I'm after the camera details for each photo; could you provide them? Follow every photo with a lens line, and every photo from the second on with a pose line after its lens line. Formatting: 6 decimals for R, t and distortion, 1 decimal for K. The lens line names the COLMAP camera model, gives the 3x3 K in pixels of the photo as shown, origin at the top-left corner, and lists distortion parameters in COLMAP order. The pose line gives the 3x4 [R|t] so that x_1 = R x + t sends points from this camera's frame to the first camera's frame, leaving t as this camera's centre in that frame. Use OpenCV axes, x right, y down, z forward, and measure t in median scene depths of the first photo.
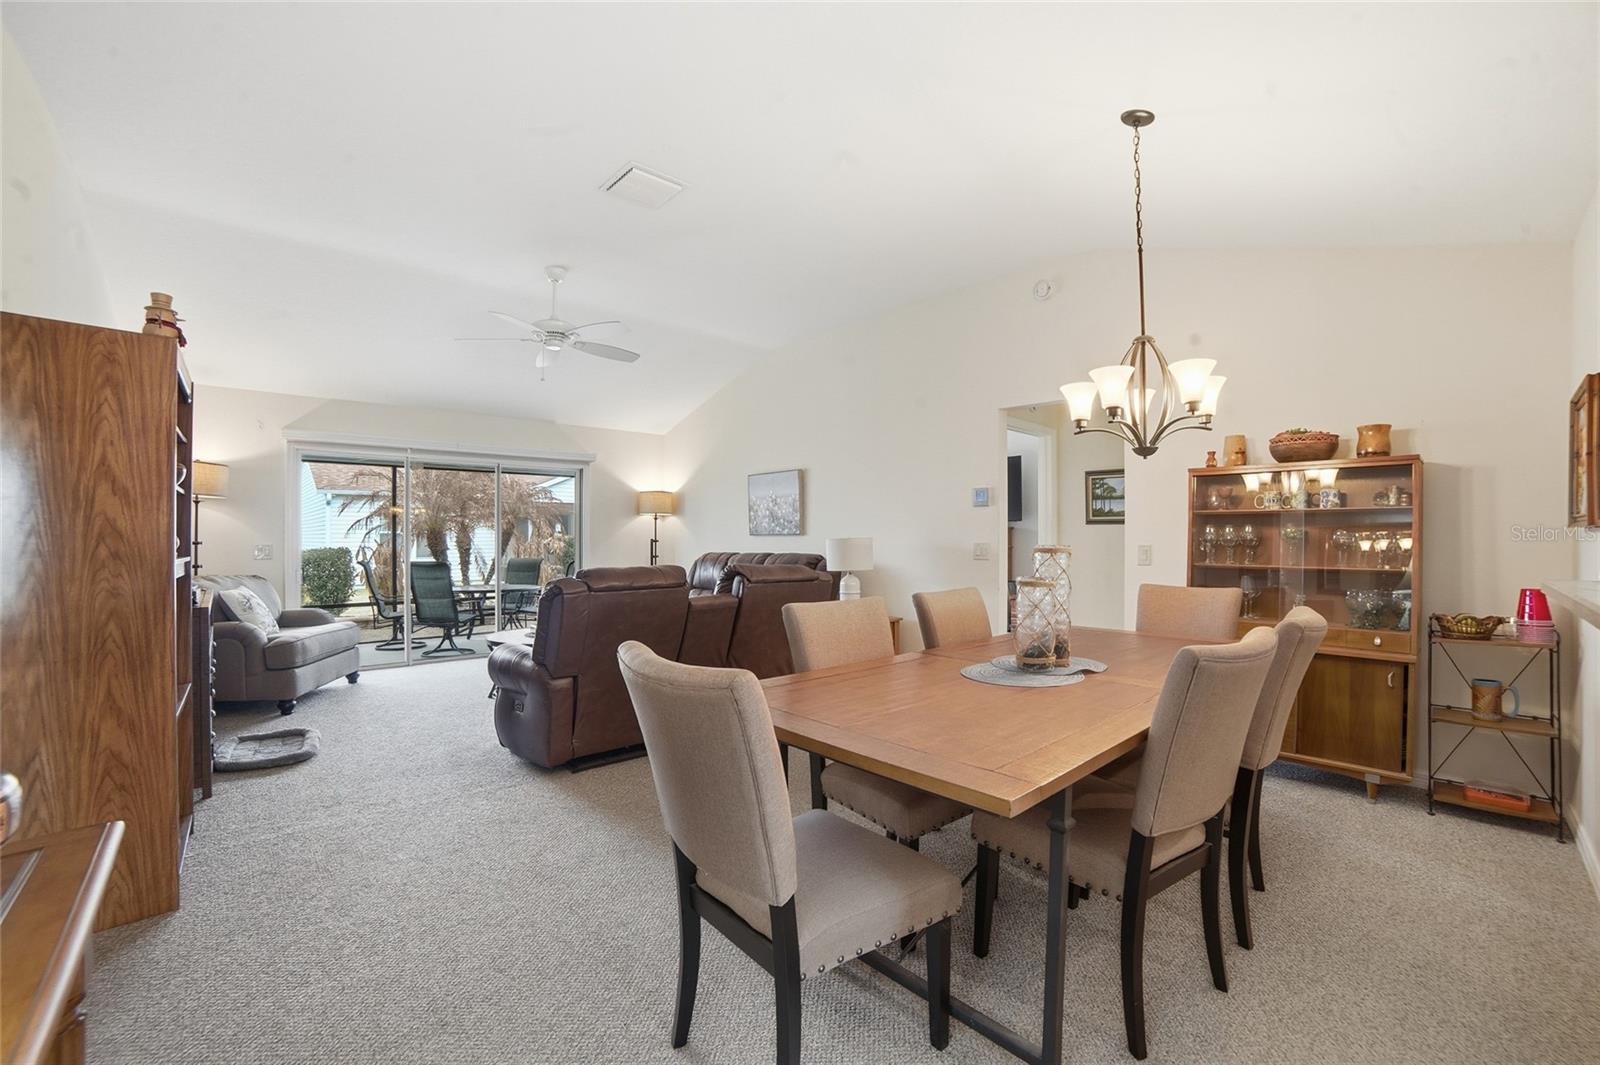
lens RADIAL K [[678.4, 0, 803.3], [0, 678.4, 537.0], [0, 0, 1]] dist [-0.019394, 0.004849]
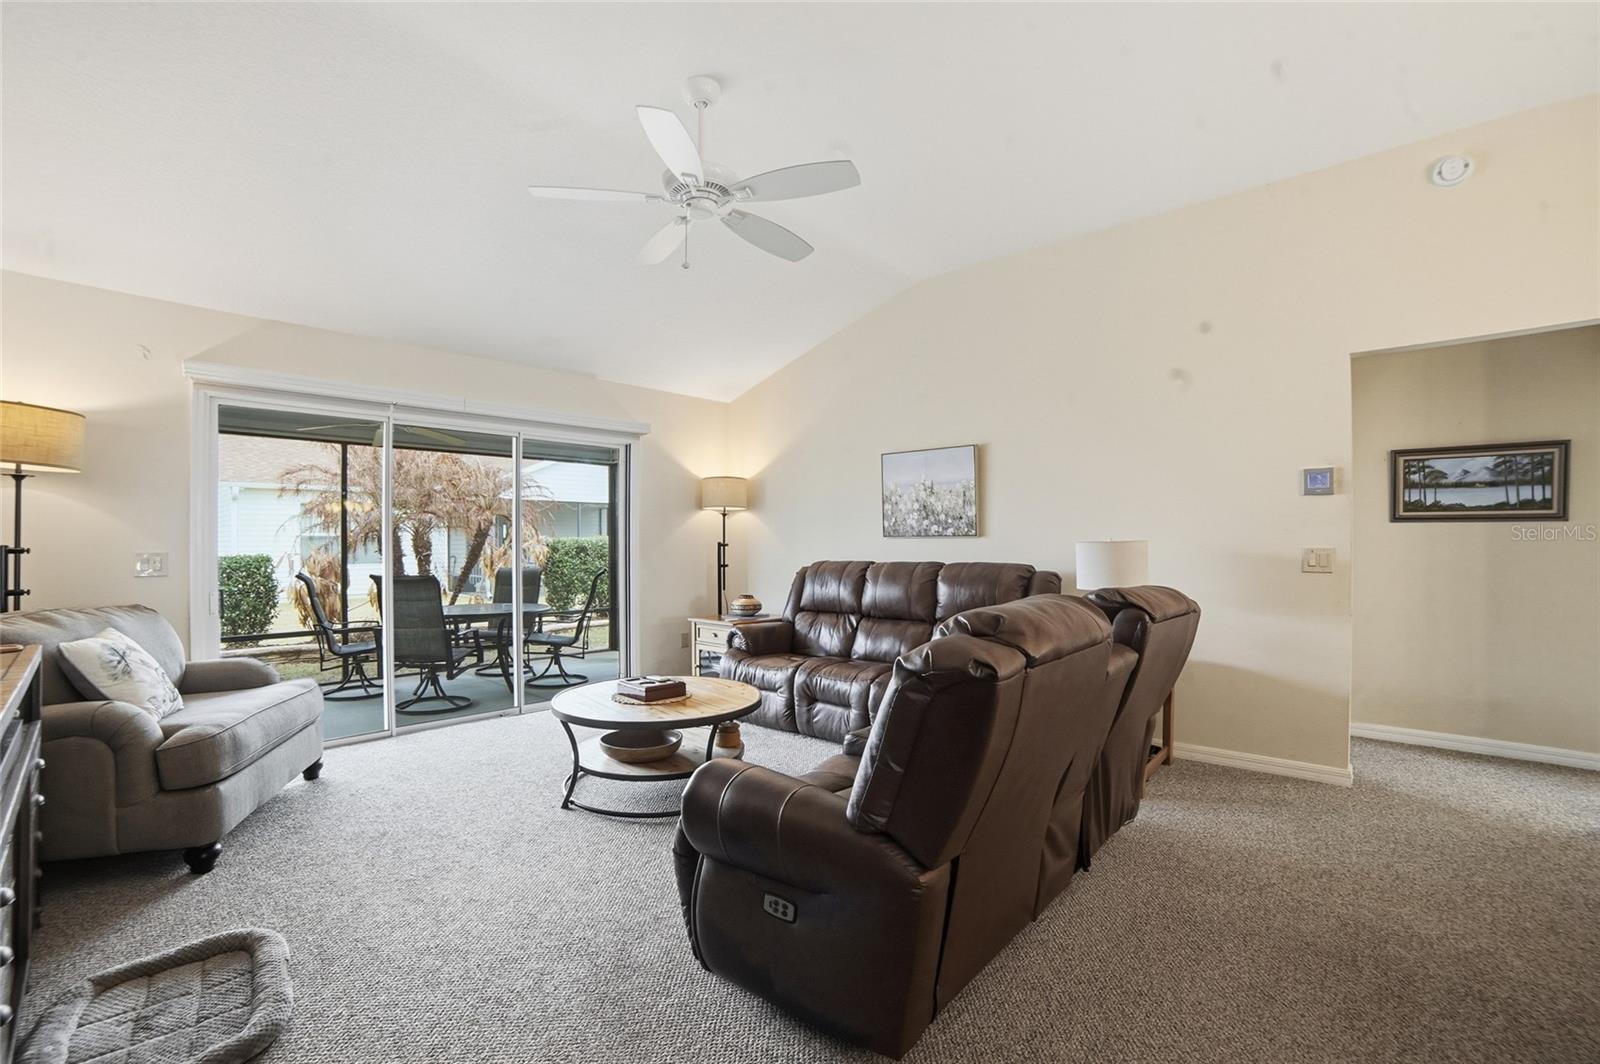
lens RADIAL K [[678.4, 0, 807.4], [0, 678.4, 538.1], [0, 0, 1]] dist [-0.019394, 0.004849]
pose [[0.994246, 0.001710, 0.107104, -0.257796], [-0.001307, 0.999992, -0.003840, 0.001752], [-0.107109, 0.003678, 0.994240, 0.310740]]
